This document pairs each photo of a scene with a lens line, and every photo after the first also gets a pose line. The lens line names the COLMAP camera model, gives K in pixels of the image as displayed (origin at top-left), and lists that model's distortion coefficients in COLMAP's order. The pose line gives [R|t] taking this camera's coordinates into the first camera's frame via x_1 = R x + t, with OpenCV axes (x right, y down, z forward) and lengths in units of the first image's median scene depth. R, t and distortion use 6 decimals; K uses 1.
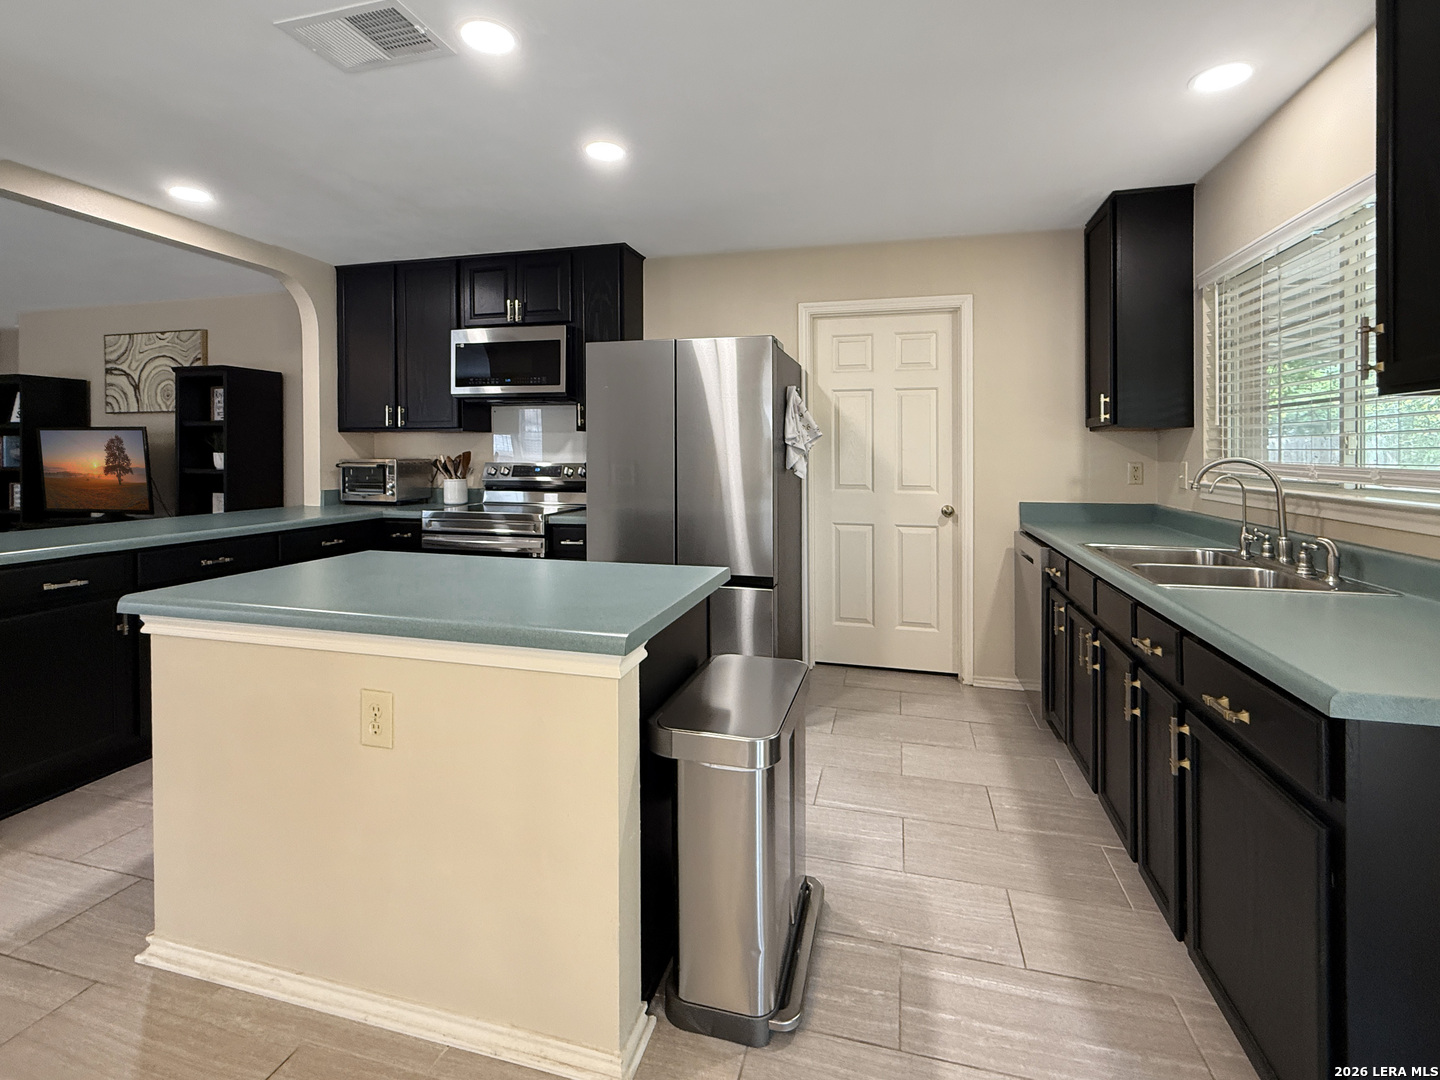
lens RADIAL K [[659.2, 0, 726.6], [0, 659.2, 452.7], [0, 0, 1]] dist [-0.001870, -0.000056]
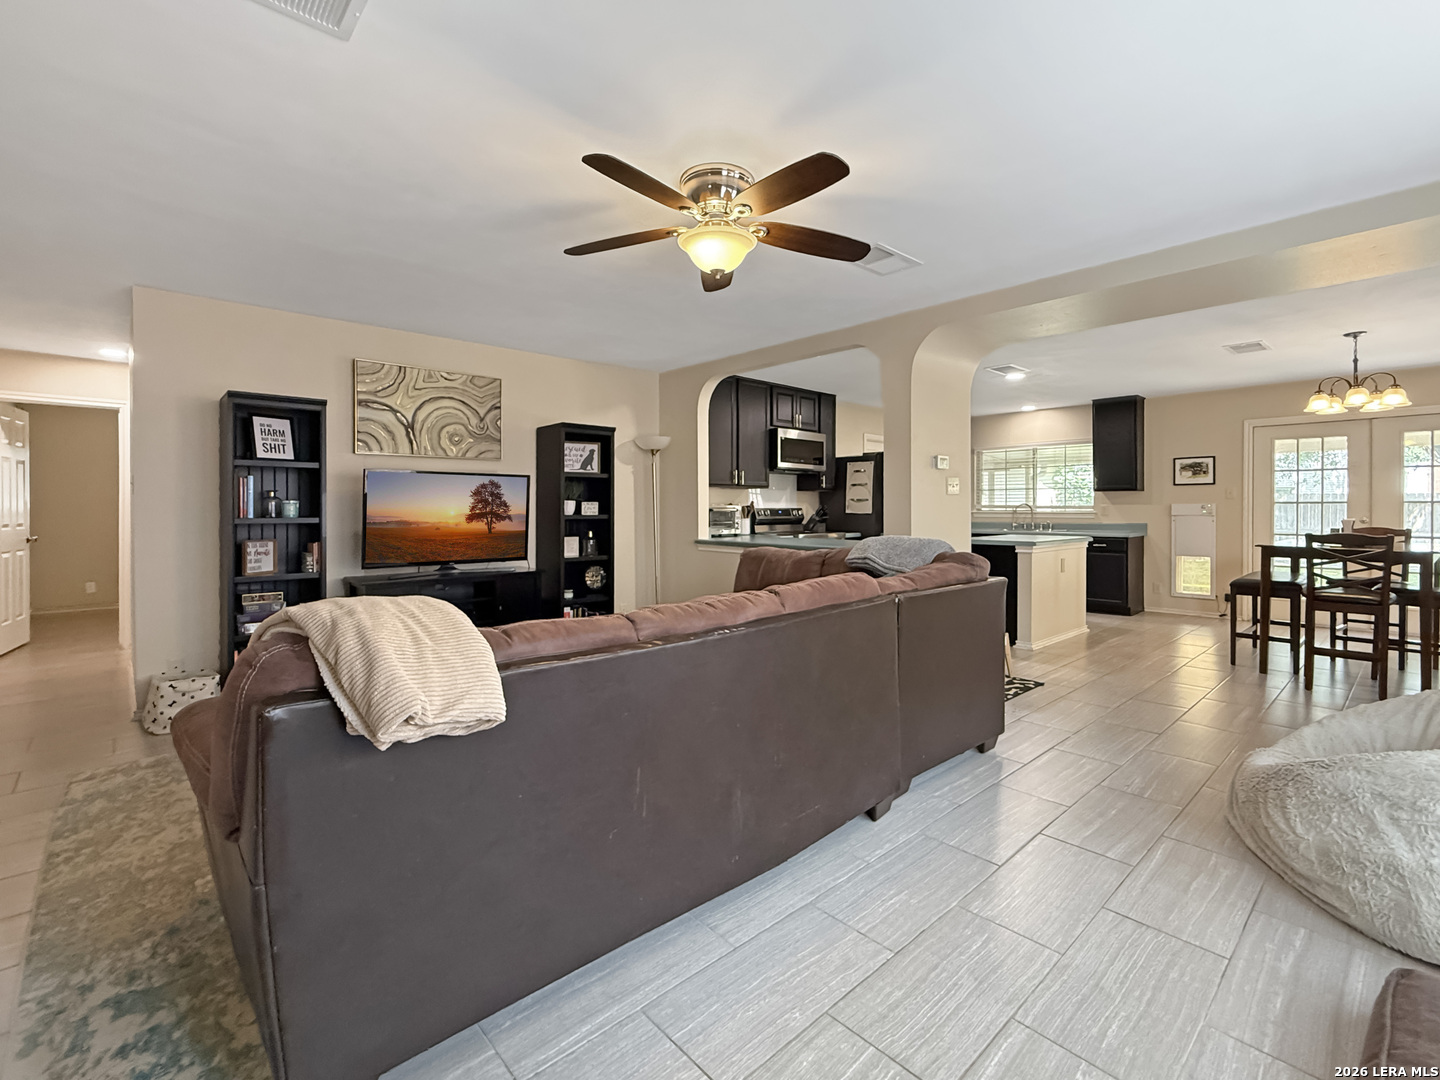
lens RADIAL K [[659.3, 0, 734.4], [0, 659.3, 507.1], [0, 0, 1]] dist [-0.000350, 0.000524]
pose [[0.531119, -0.000836, 0.847297, -1.904246], [0.003539, 0.999993, -0.001232, 0.015594], [-0.847290, 0.003653, 0.531118, 0.207637]]
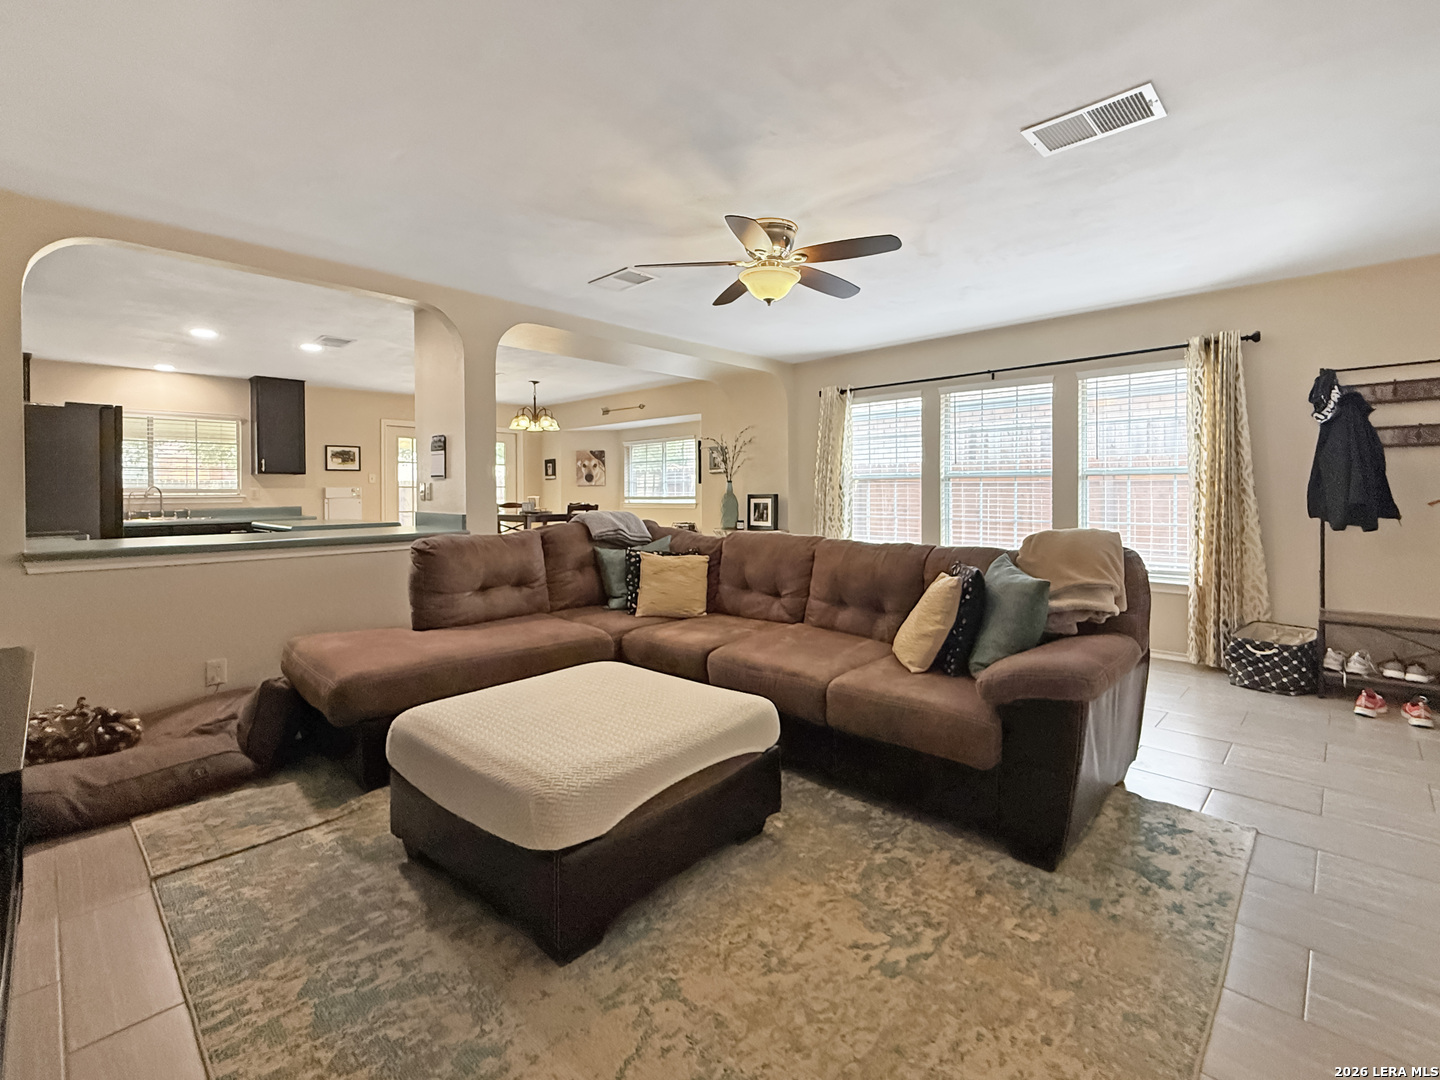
lens RADIAL K [[651.3, 0, 740.6], [0, 651.3, 491.2], [0, 0, 1]] dist [-0.000968, -0.000156]
pose [[-0.880820, 0.005027, 0.473425, -1.717049], [0.007676, 0.999964, 0.003663, 0.022152], [-0.473389, 0.006860, -0.880827, 1.317740]]
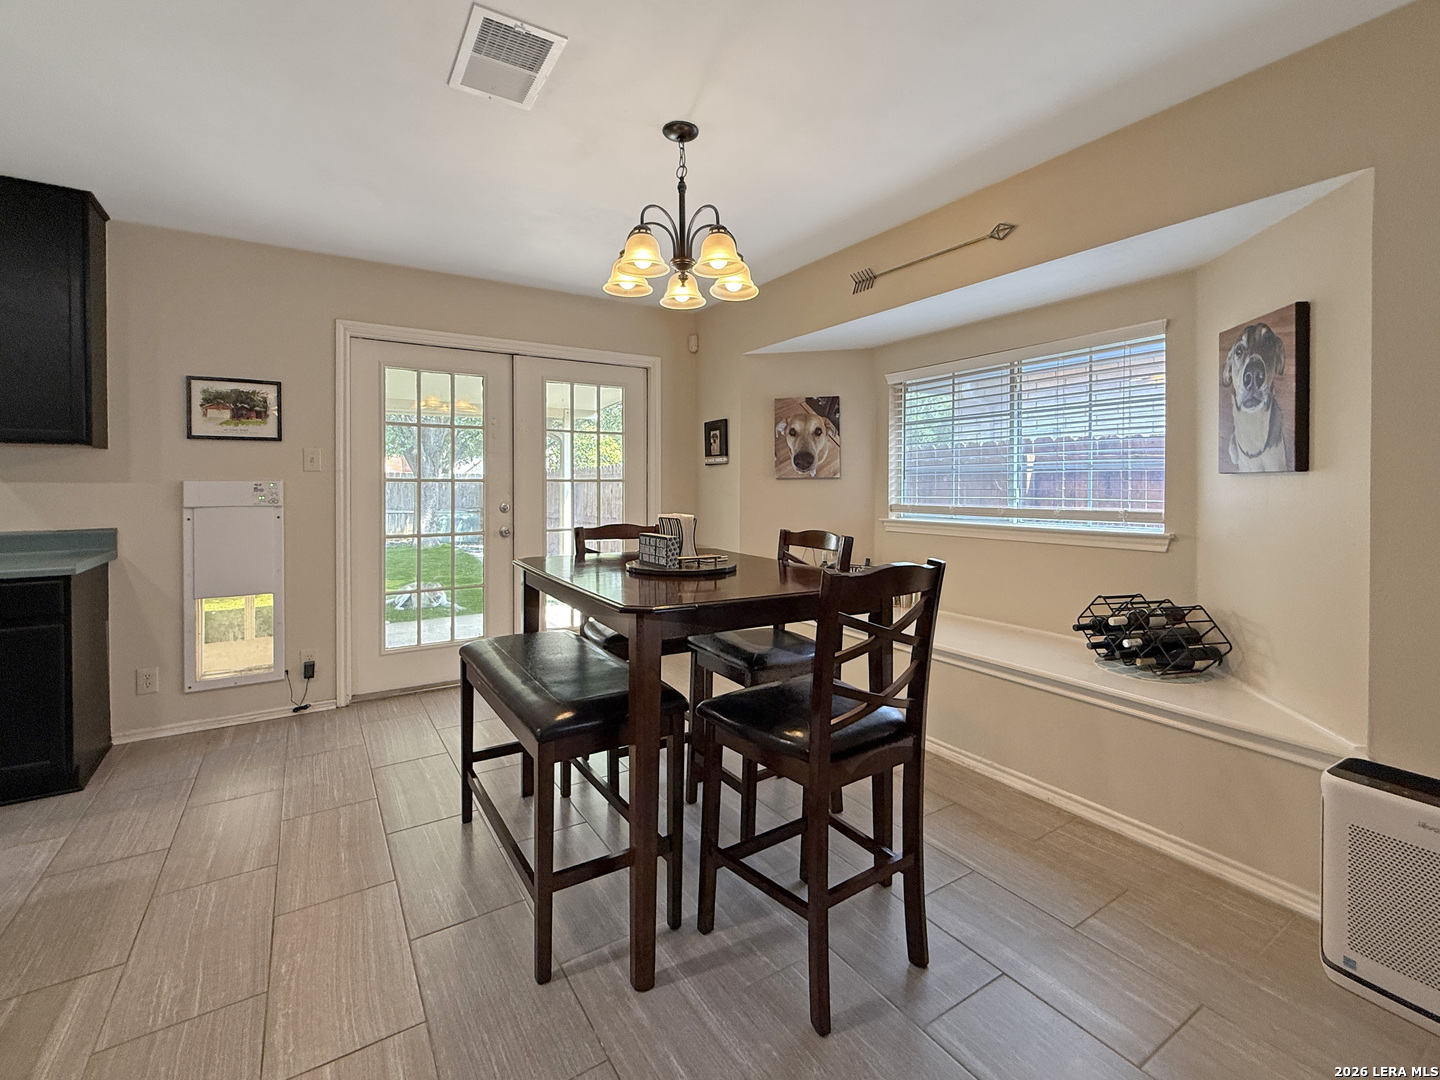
lens RADIAL K [[645.8, 0, 724.2], [0, 645.8, 494.3], [0, 0, 1]] dist [-0.000666, 0.000473]
pose [[-0.736665, -0.010305, 0.676180, -0.666319], [0.002853, 0.999828, 0.018345, 0.011771], [-0.676252, 0.015443, -0.736508, 0.286477]]
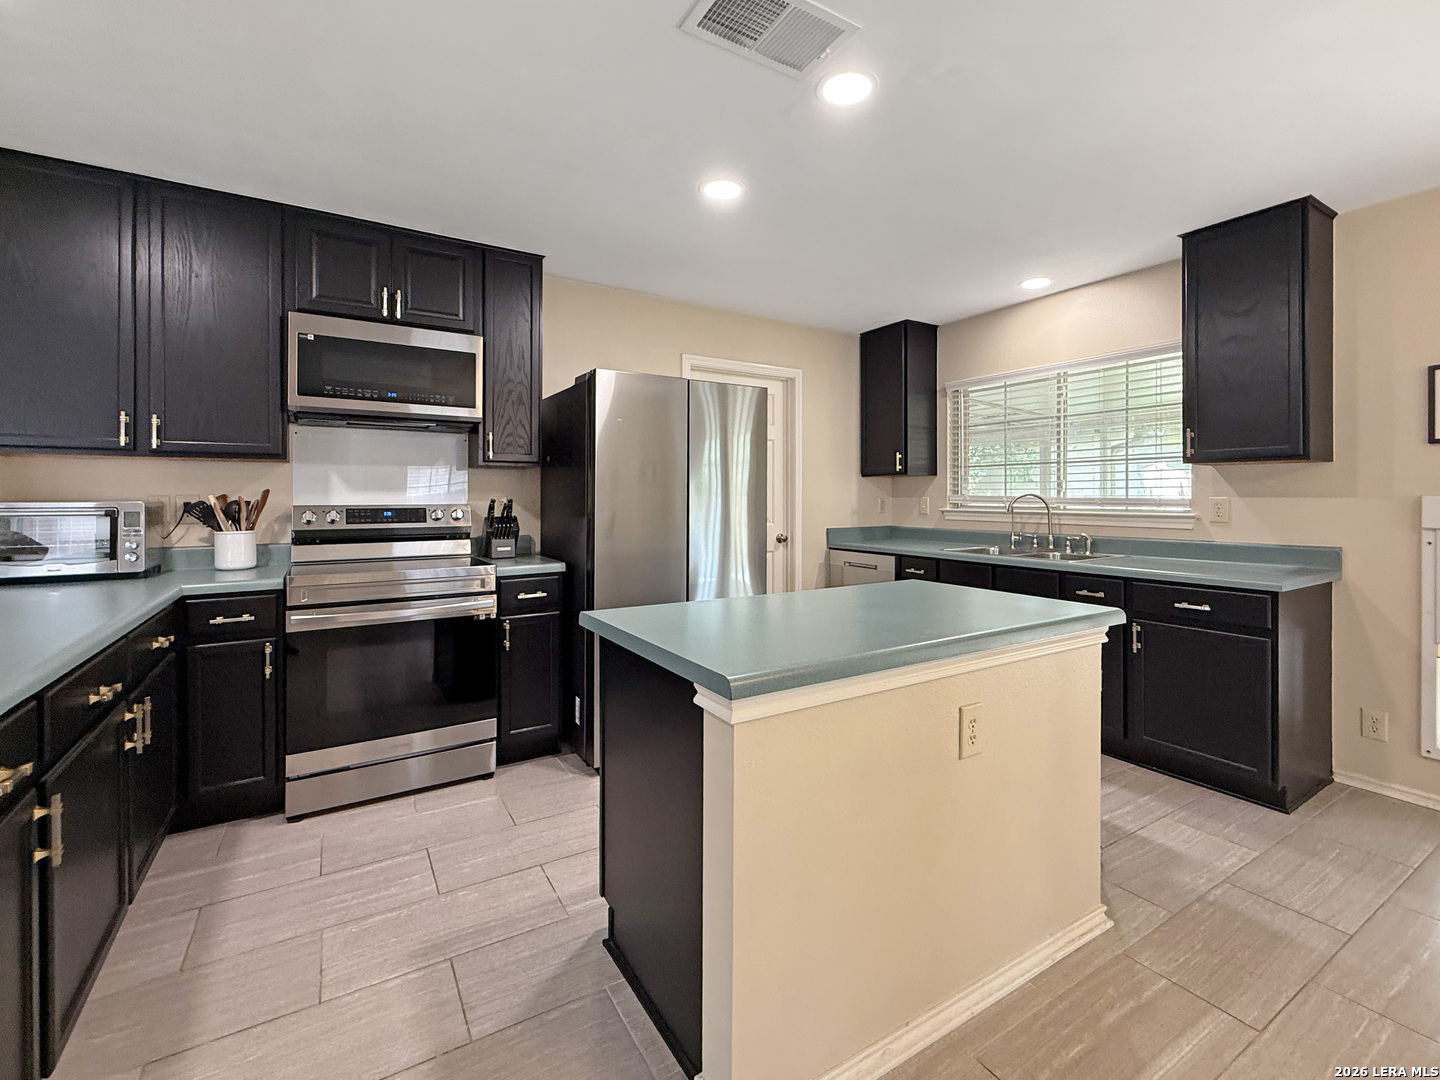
lens RADIAL K [[645.8, 0, 724.2], [0, 645.8, 494.3], [0, 0, 1]] dist [-0.000666, 0.000473]
pose [[0.691044, -0.000280, 0.722812, -0.592692], [0.002378, 0.999995, -0.001886, 0.006067], [-0.722809, 0.003022, 0.691042, 0.209678]]
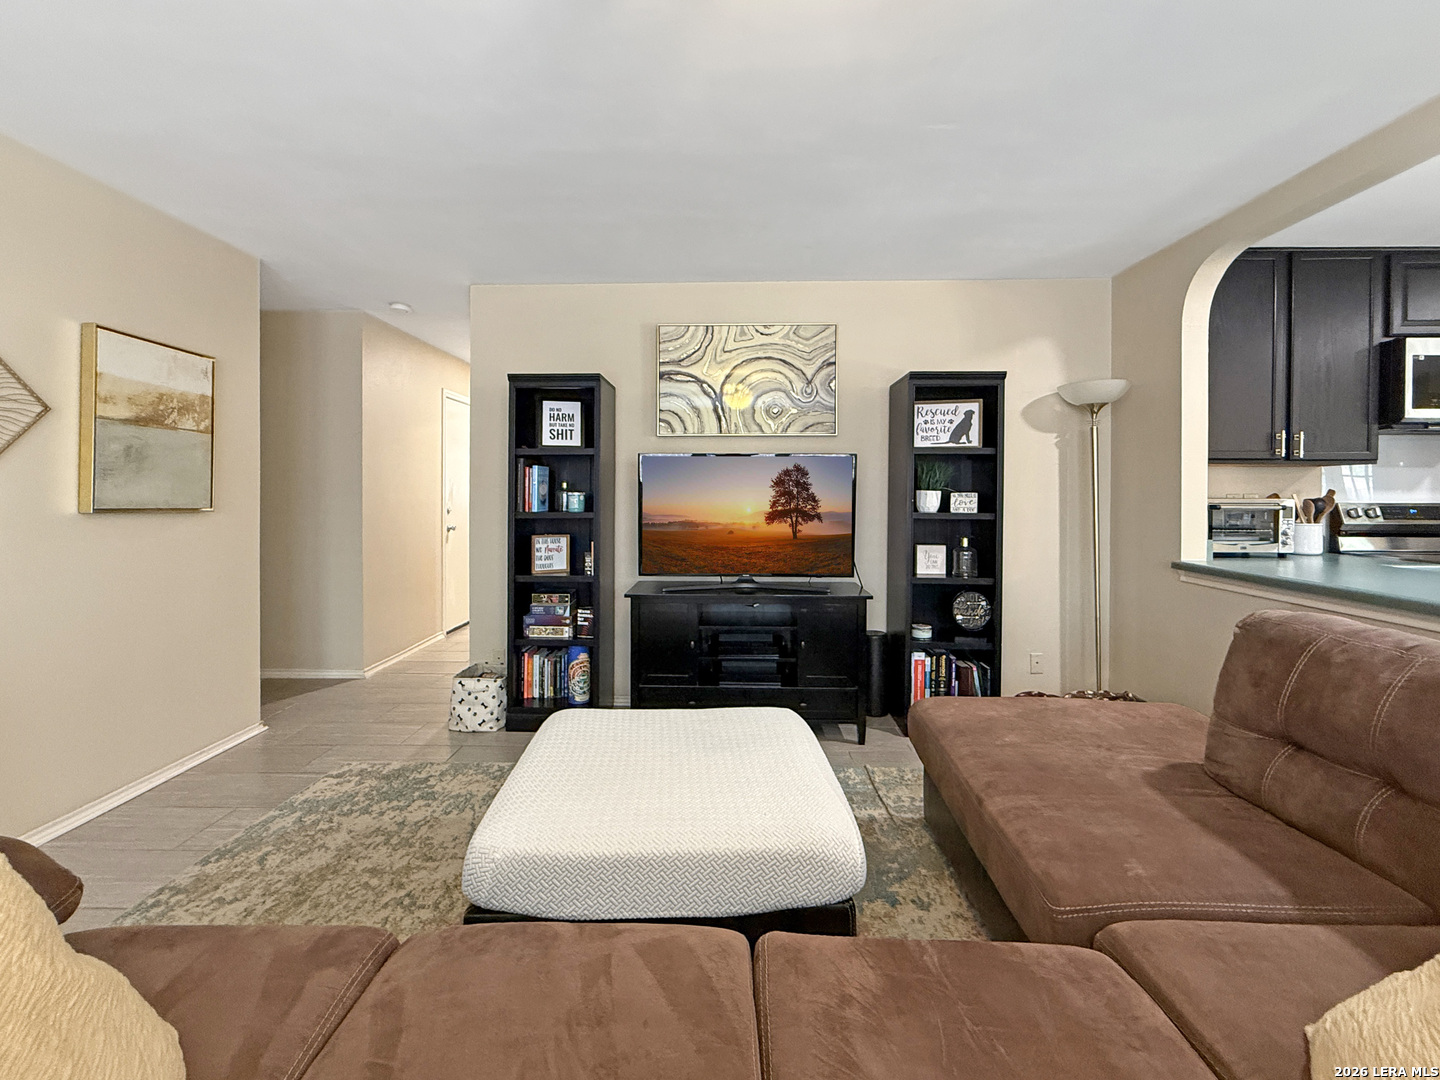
lens RADIAL K [[642.9, 0, 706.1], [0, 642.9, 497.3], [0, 0, 1]] dist [-0.001122, -0.000181]
pose [[0.975209, -0.001440, 0.221280, -1.428251], [-0.000299, 0.999969, 0.007822, 0.001903], [-0.221284, -0.007694, 0.975179, 0.428163]]
